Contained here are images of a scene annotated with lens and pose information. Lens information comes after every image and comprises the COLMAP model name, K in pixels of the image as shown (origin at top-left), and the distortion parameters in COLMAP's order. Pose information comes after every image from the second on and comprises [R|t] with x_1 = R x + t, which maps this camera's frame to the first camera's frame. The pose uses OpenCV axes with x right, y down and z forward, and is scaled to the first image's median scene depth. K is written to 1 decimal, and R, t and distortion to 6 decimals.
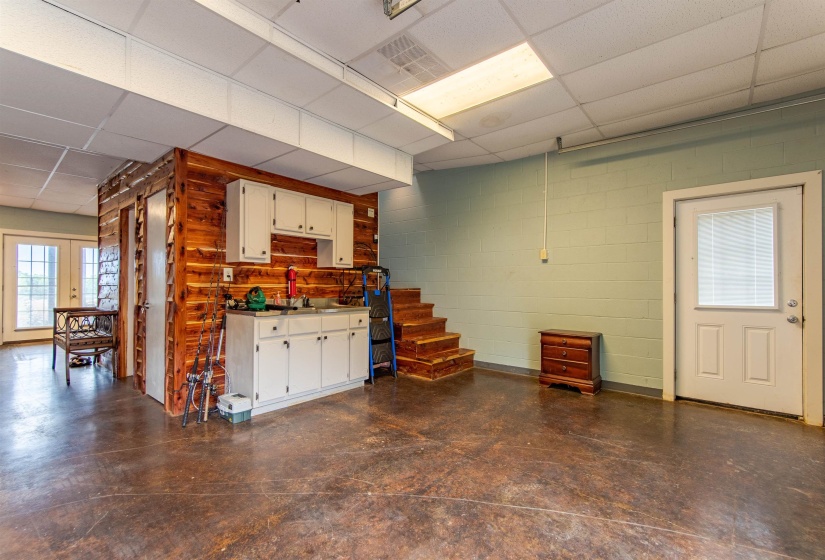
lens RADIAL K [[362.1, 0, 411.5], [0, 362.1, 283.3], [0, 0, 1]] dist [-0.000880, 0.001778]
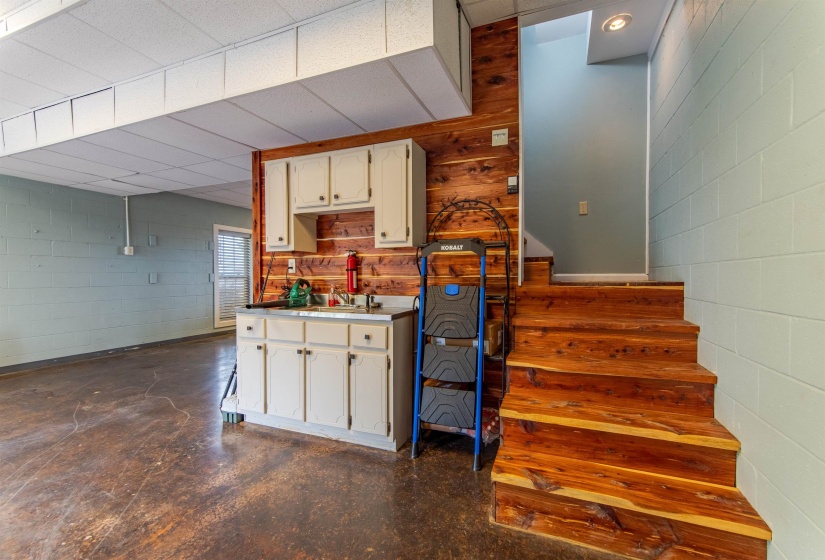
lens RADIAL K [[362.1, 0, 411.5], [0, 362.1, 283.3], [0, 0, 1]] dist [-0.000880, 0.001778]
pose [[0.310584, 0.011544, -0.950476, 0.454747], [0.010930, 0.999817, 0.015715, 0.008862], [0.950483, -0.015269, 0.310401, 0.924385]]
